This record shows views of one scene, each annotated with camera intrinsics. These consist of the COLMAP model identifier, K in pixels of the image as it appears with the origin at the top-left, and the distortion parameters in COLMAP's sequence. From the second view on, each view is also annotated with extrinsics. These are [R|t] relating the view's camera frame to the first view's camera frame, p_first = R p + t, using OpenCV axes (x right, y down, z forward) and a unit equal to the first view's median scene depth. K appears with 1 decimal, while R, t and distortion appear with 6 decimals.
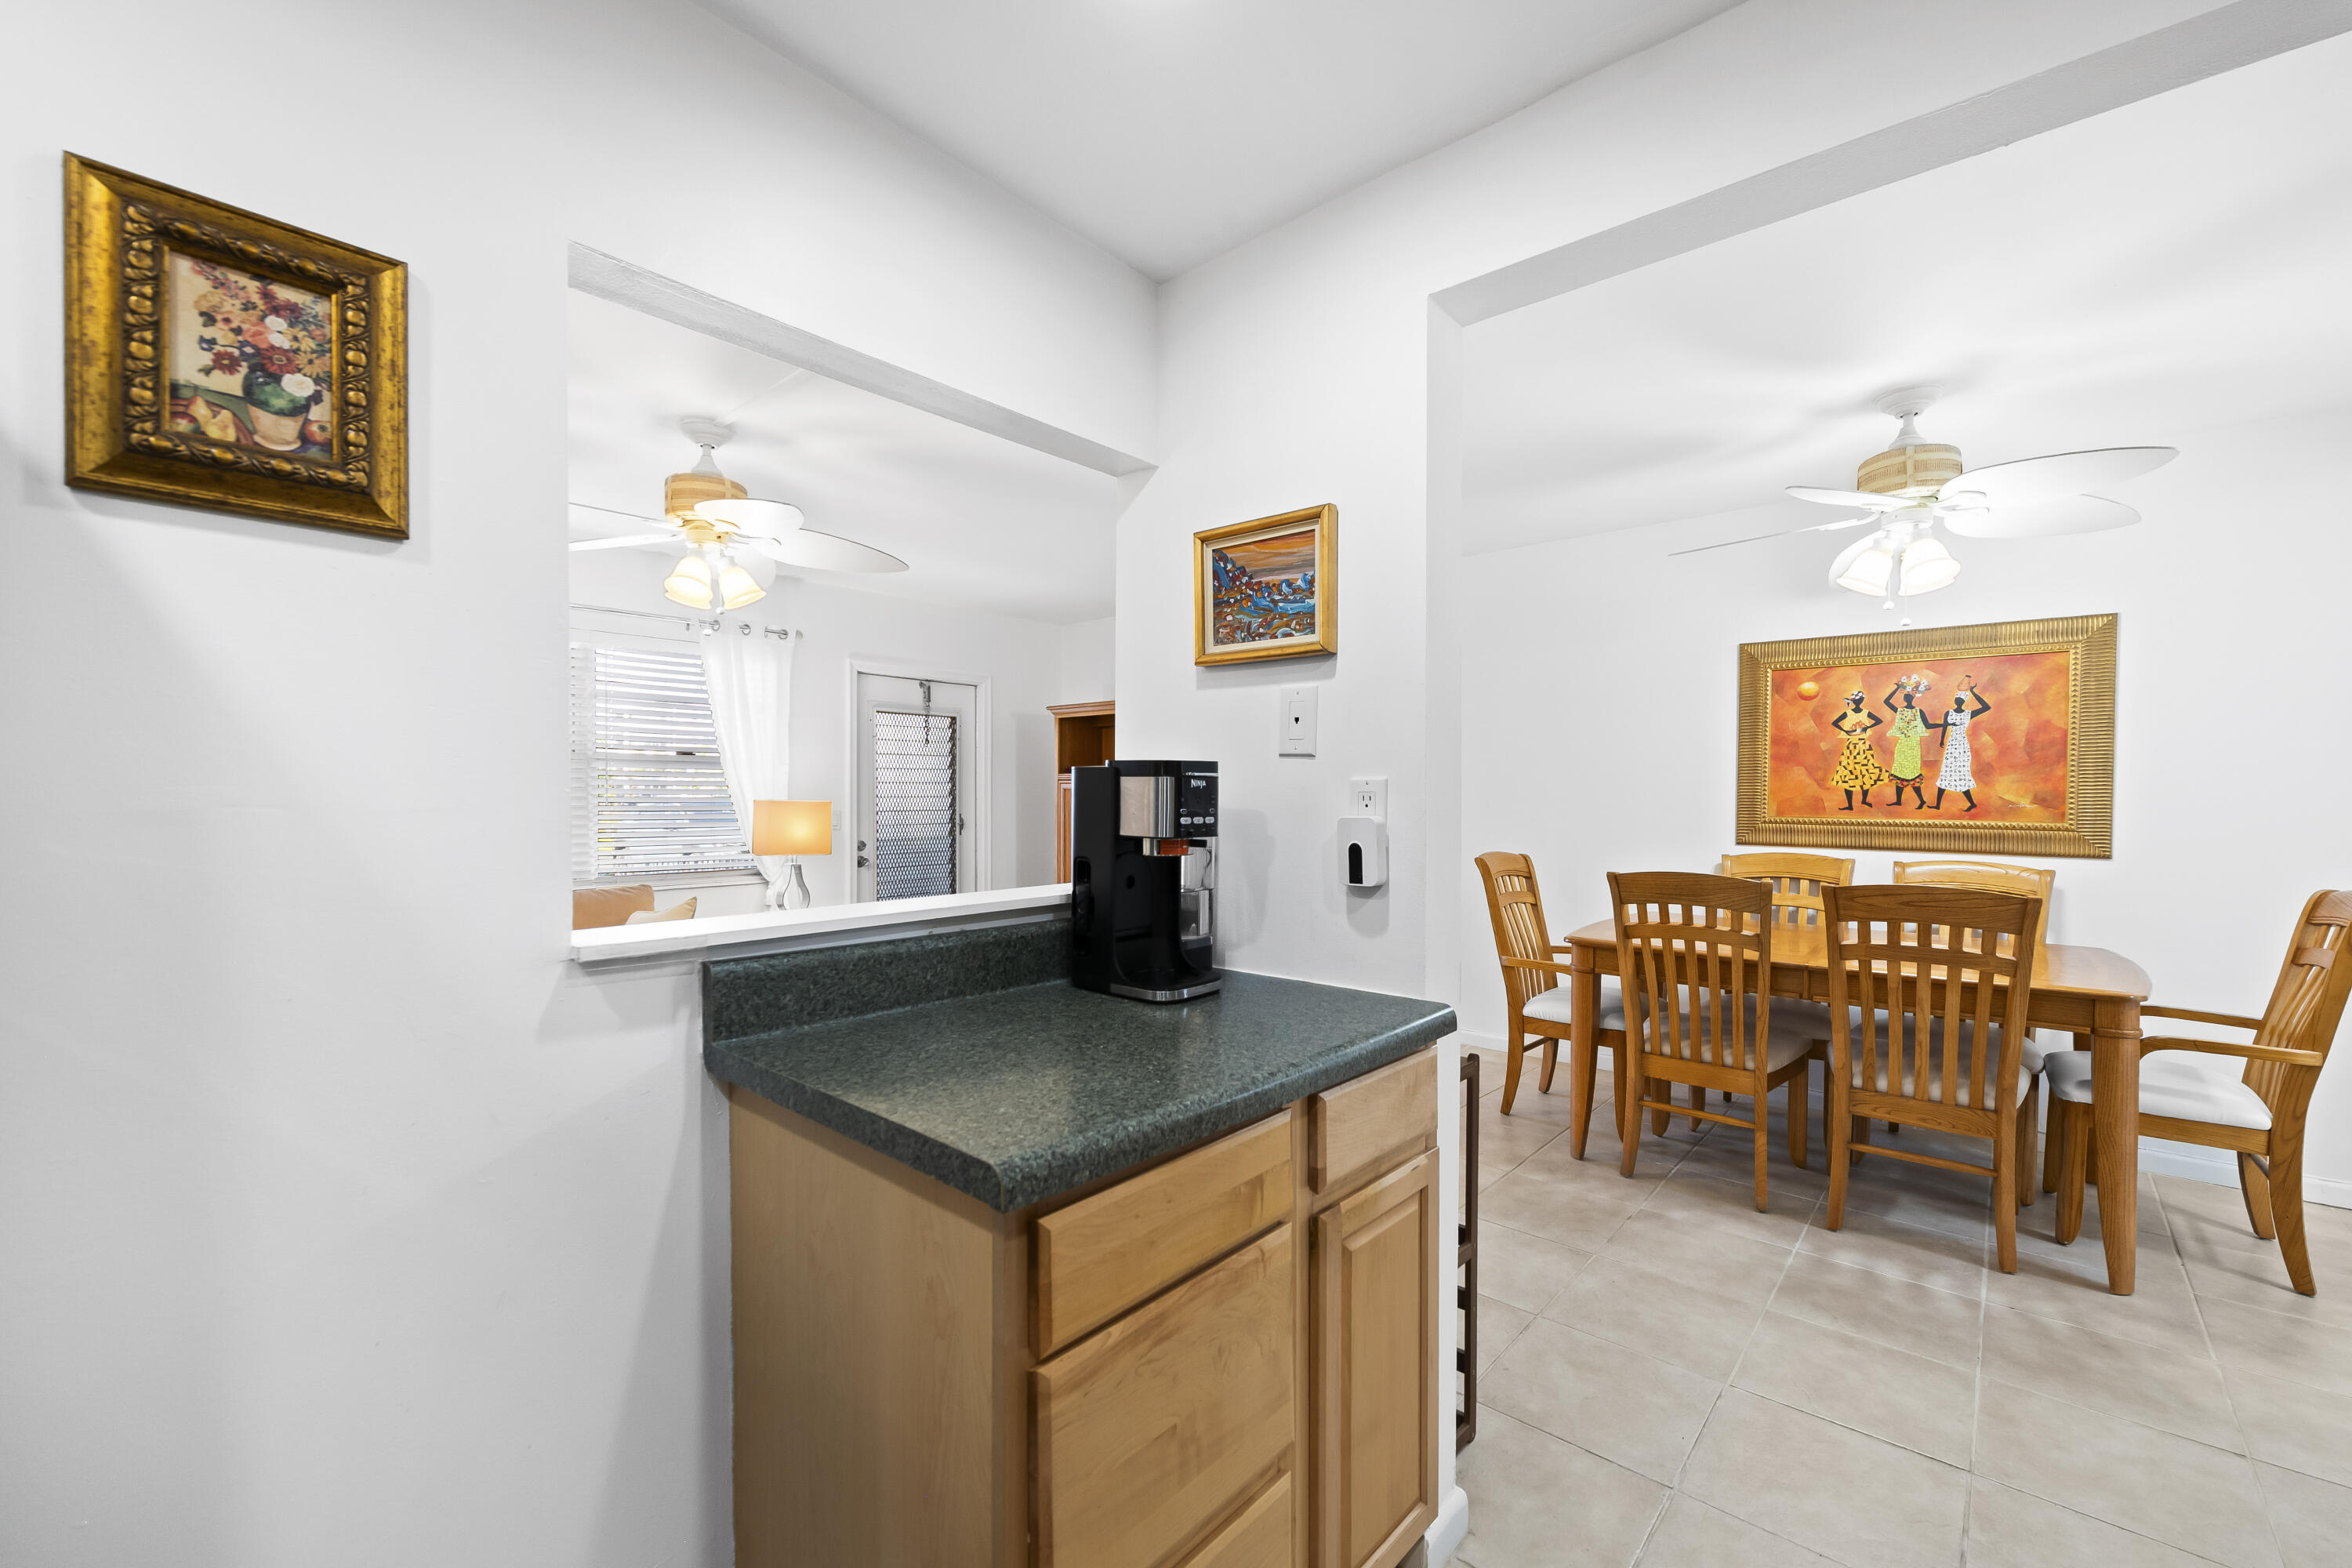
lens RADIAL K [[951.1, 0, 1220.3], [0, 951.1, 800.7], [0, 0, 1]] dist [-0.000608, -0.000167]
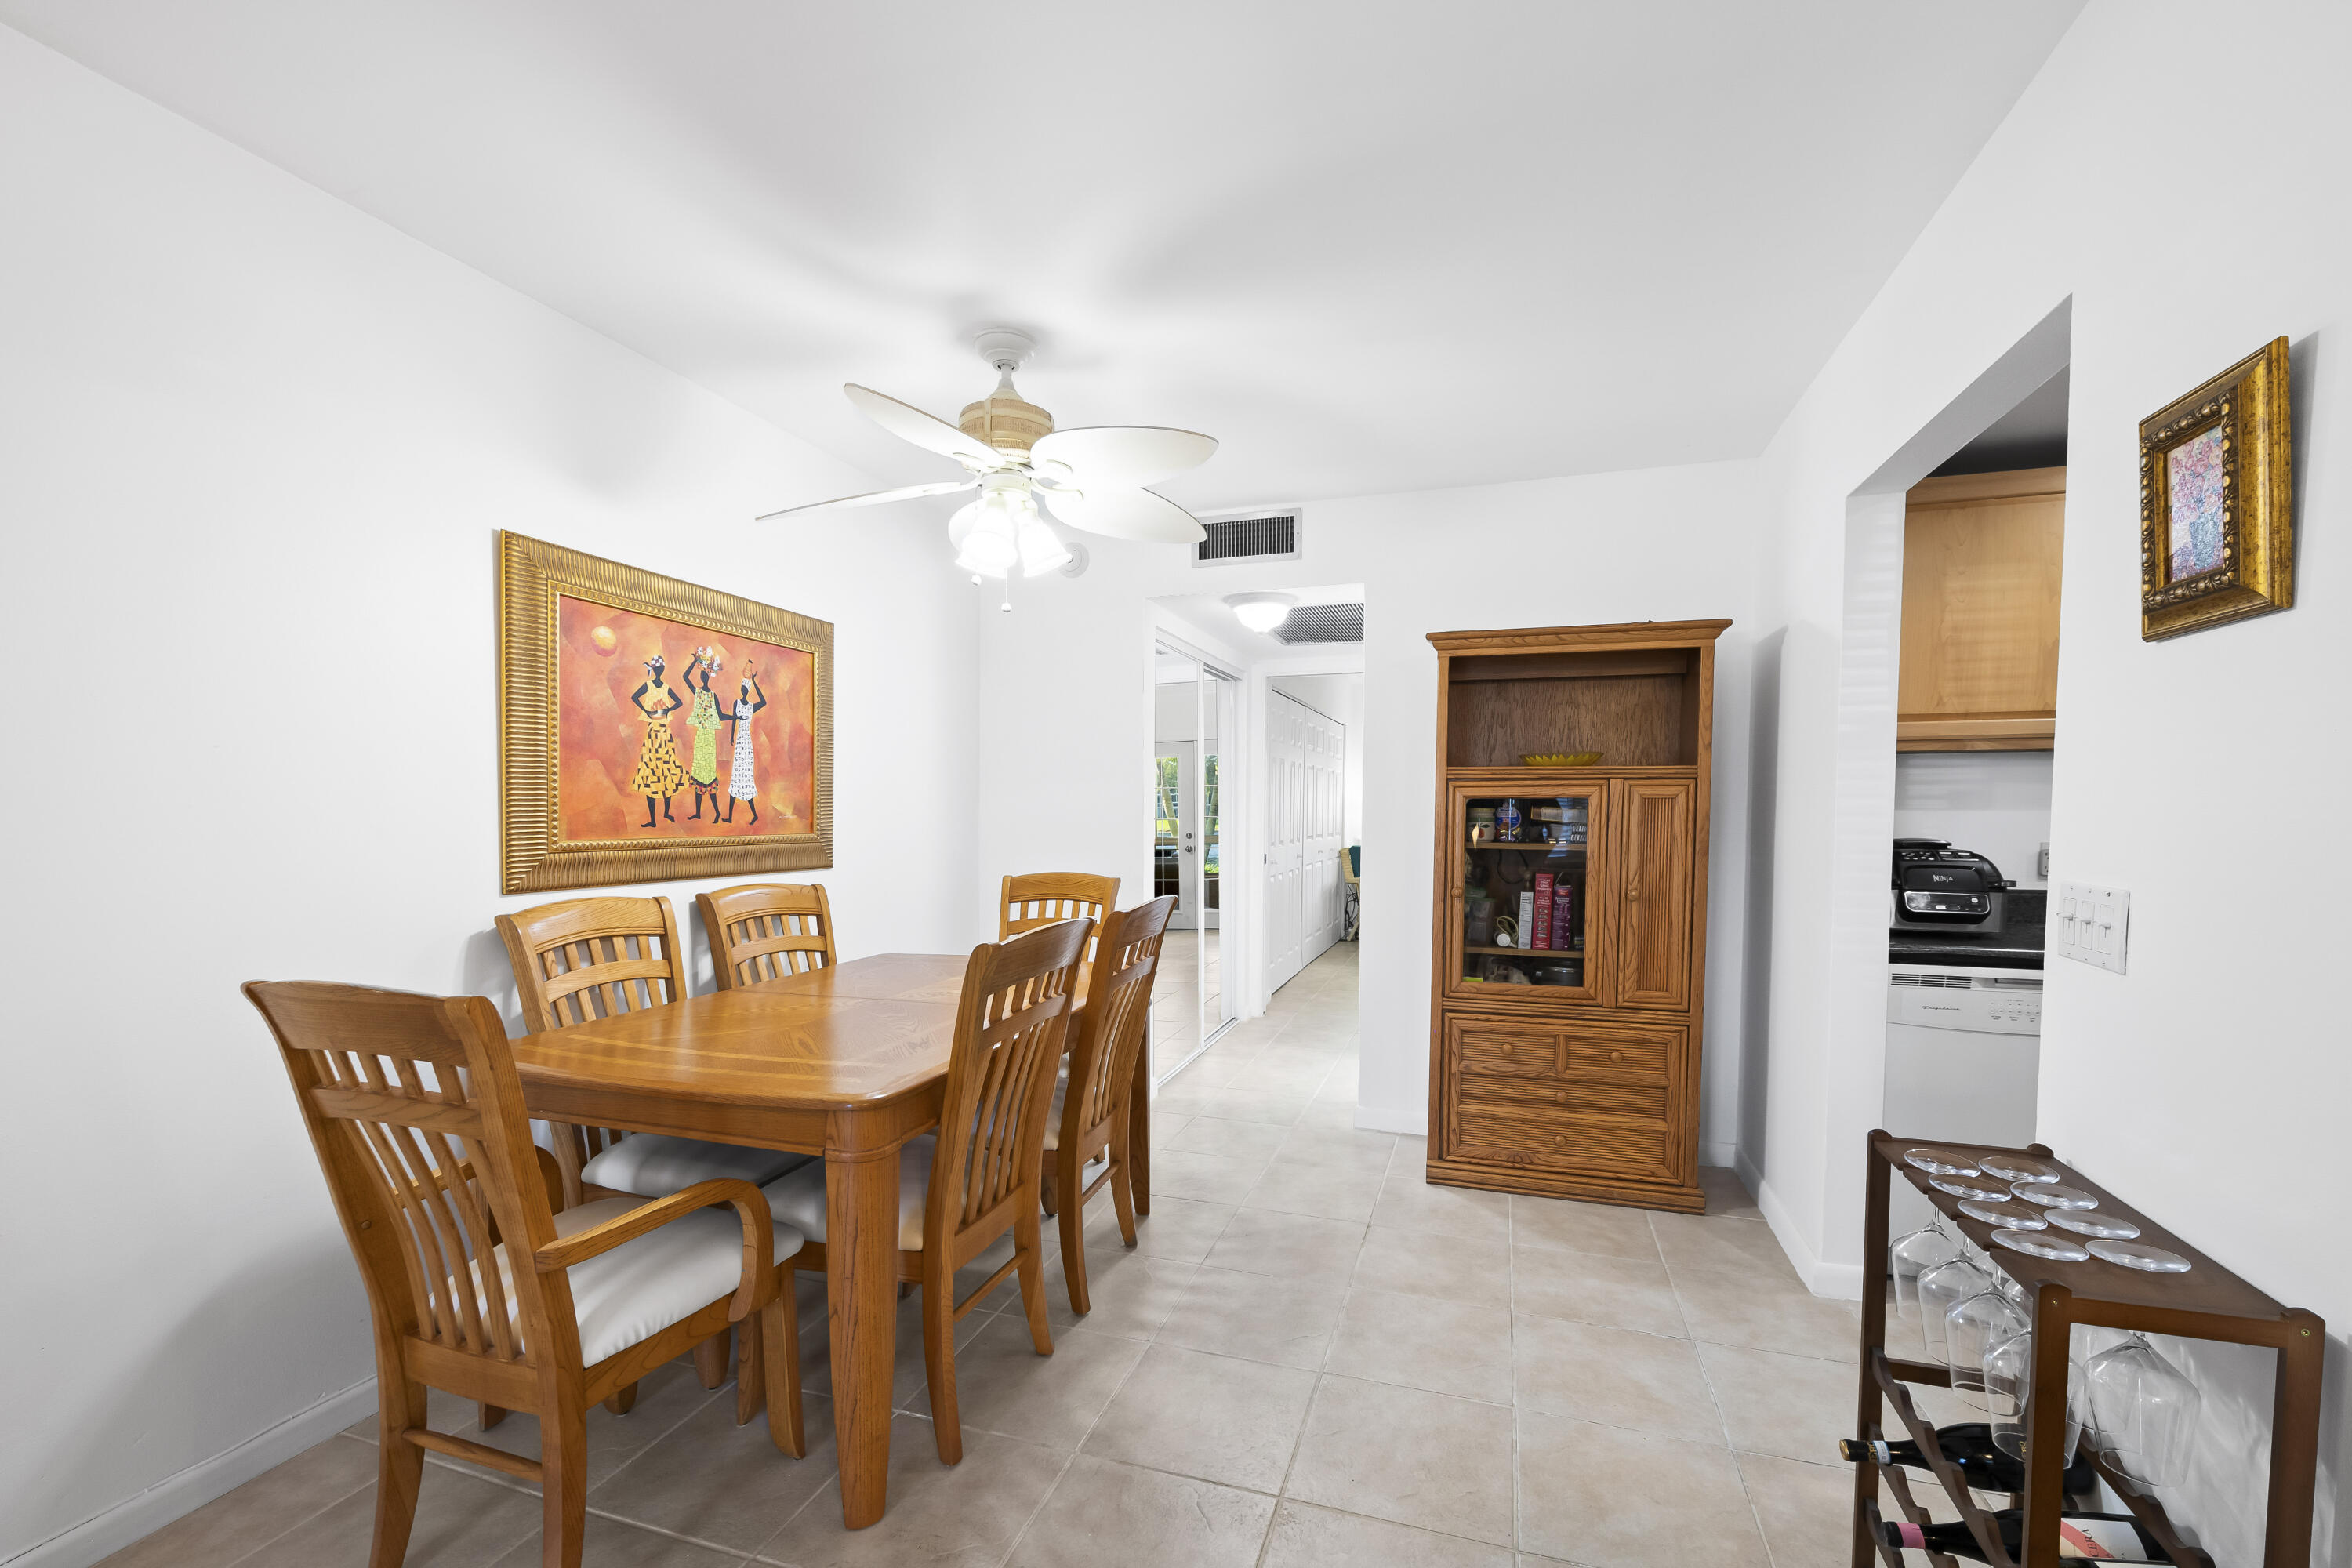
lens RADIAL K [[962.2, 0, 1177.0], [0, 962.2, 851.0], [0, 0, 1]] dist [-0.002538, -0.000067]
pose [[-0.362353, -0.046363, 0.930887, -0.132830], [0.004388, 0.998666, 0.051447, -0.007053], [-0.932030, 0.022727, -0.361666, 0.929834]]
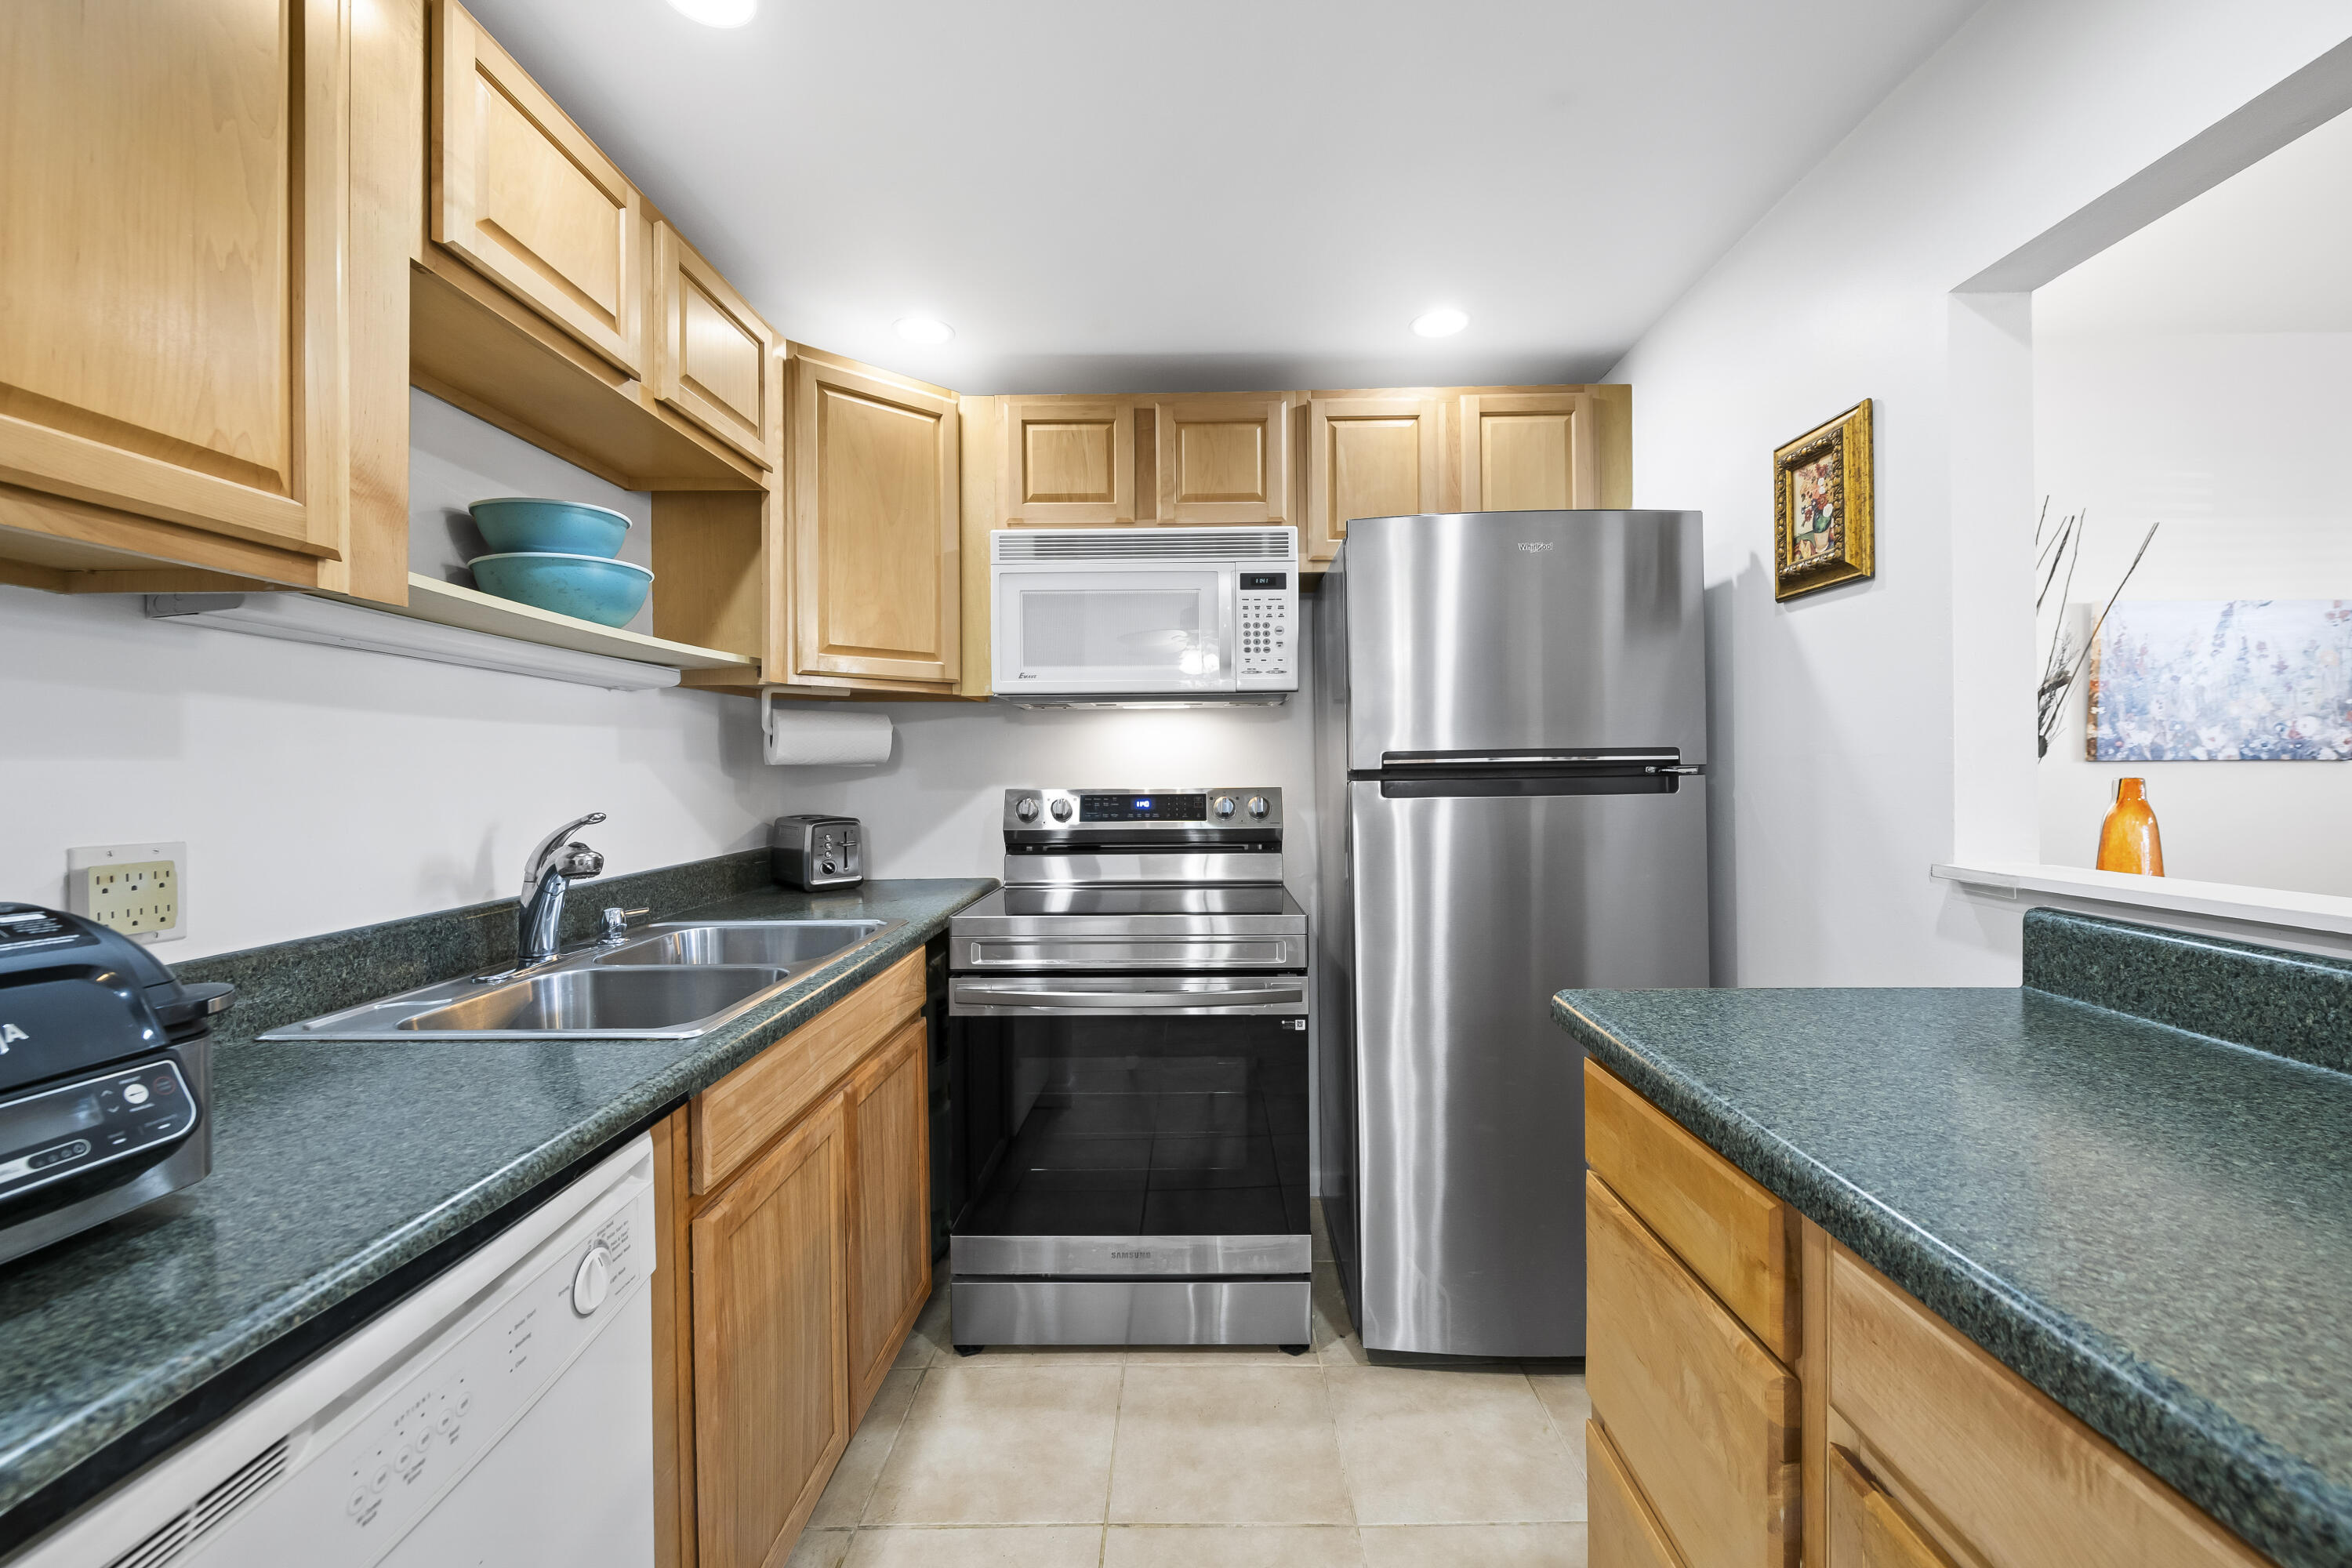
lens RADIAL K [[932.9, 0, 1184.1], [0, 932.9, 773.7], [0, 0, 1]] dist [-0.003665, -0.000856]
pose [[-0.772612, 0.007590, -0.634833, 0.260118], [0.003362, 0.999963, 0.007864, 0.006482], [0.634870, 0.003942, -0.772609, 0.400672]]
